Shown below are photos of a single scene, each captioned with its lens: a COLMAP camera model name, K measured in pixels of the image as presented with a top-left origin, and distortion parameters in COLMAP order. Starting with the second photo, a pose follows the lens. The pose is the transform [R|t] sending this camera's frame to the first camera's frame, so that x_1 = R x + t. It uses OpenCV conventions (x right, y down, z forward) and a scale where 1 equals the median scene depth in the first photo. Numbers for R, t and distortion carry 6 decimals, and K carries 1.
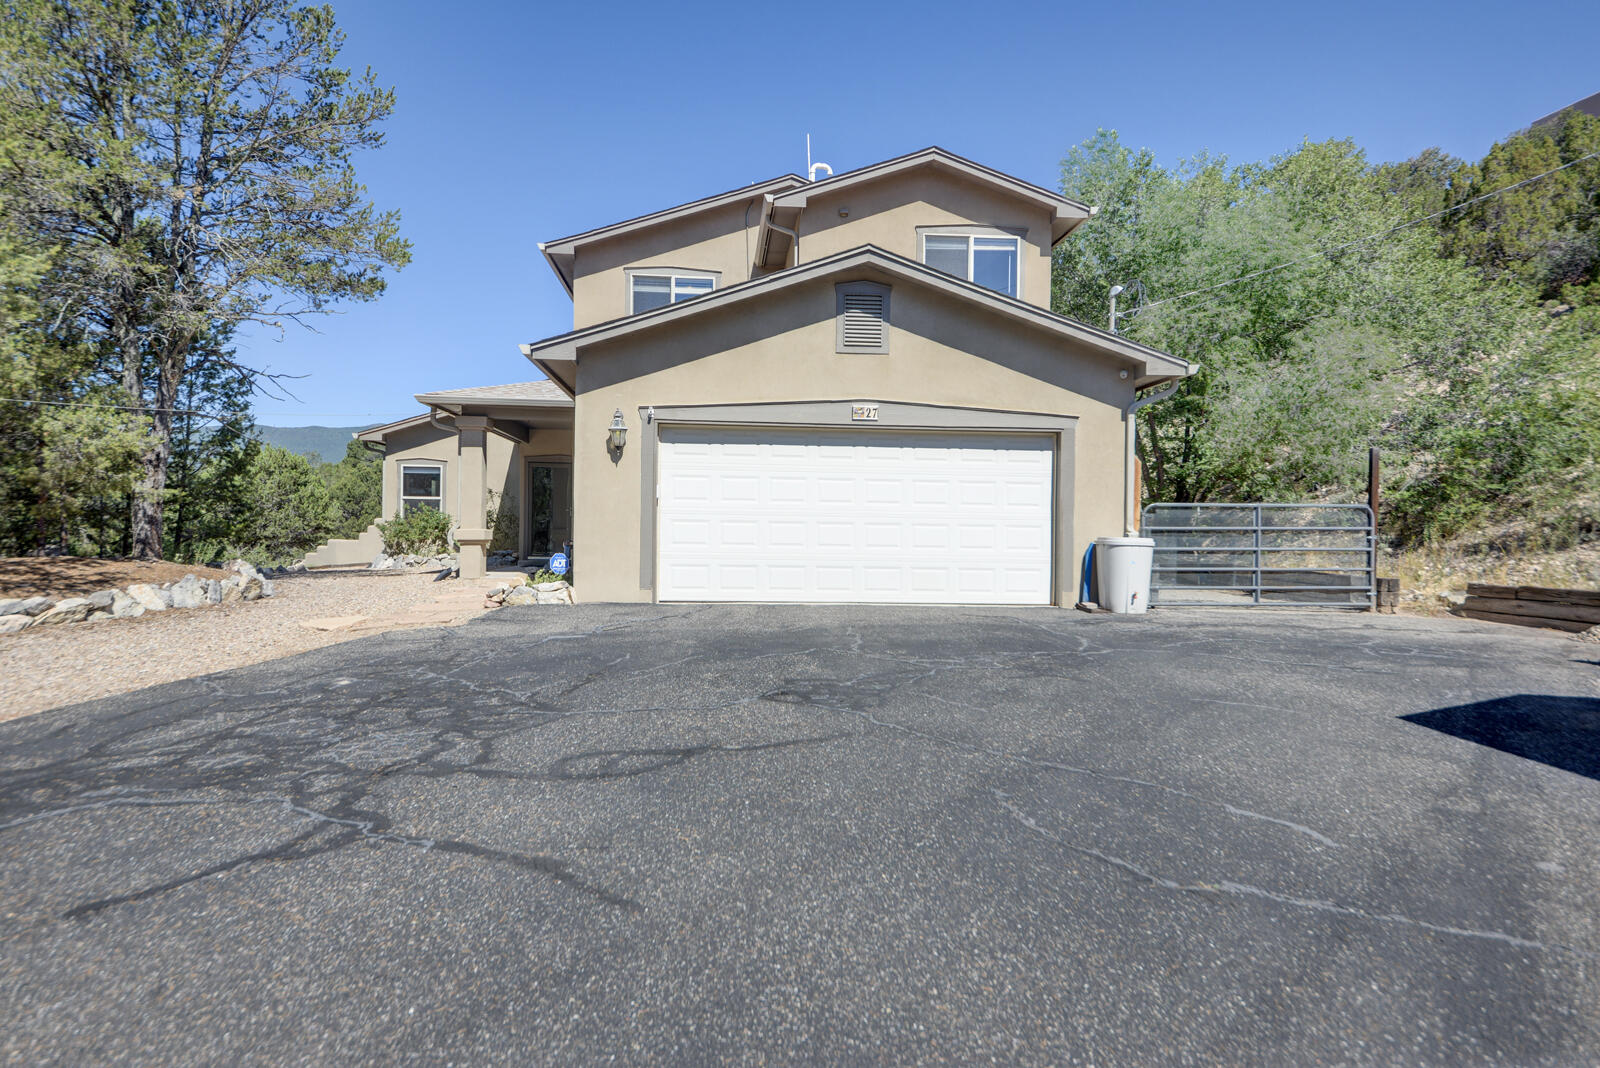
lens RADIAL K [[929.9, 0, 800.0], [0, 929.9, 534.0], [0, 0, 1]] dist [0.058347, -0.043182]
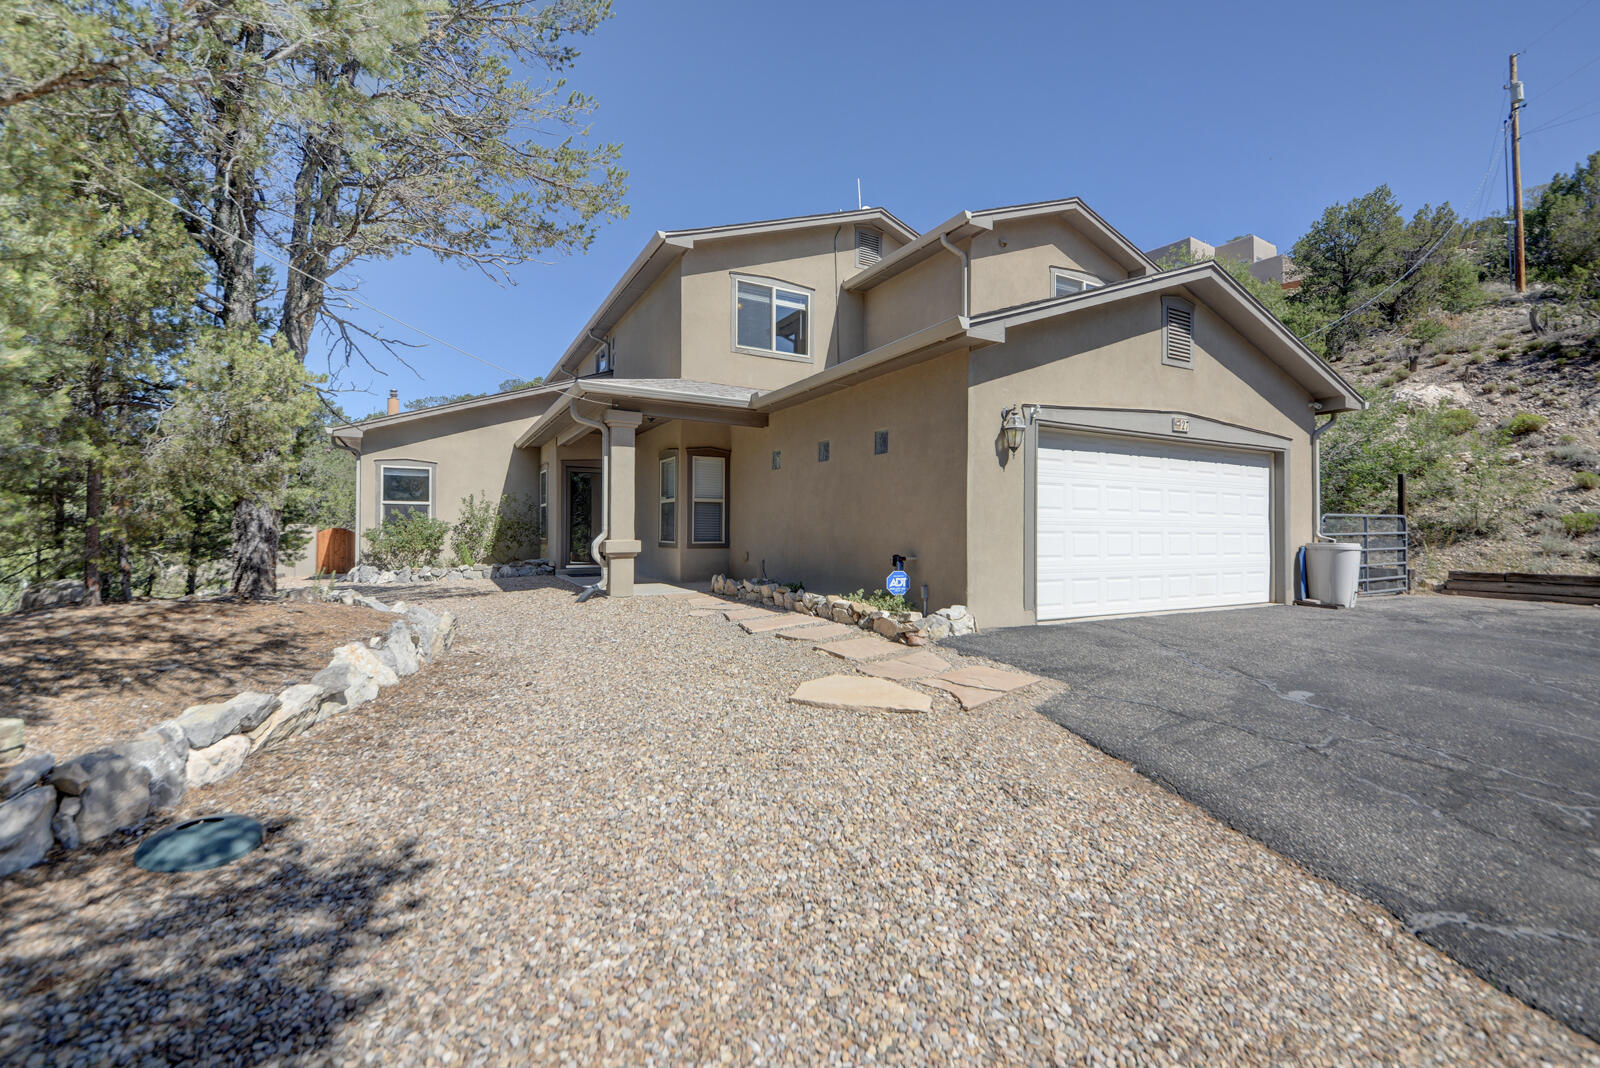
lens RADIAL K [[675.3, 0, 800.2], [0, 675.3, 526.8], [0, 0, 1]] dist [0.018940, -0.024195]
pose [[0.915118, -0.006157, 0.403139, -0.578545], [0.008660, 0.999953, -0.004387, -0.017467], [-0.403093, 0.007506, 0.915128, 0.456839]]
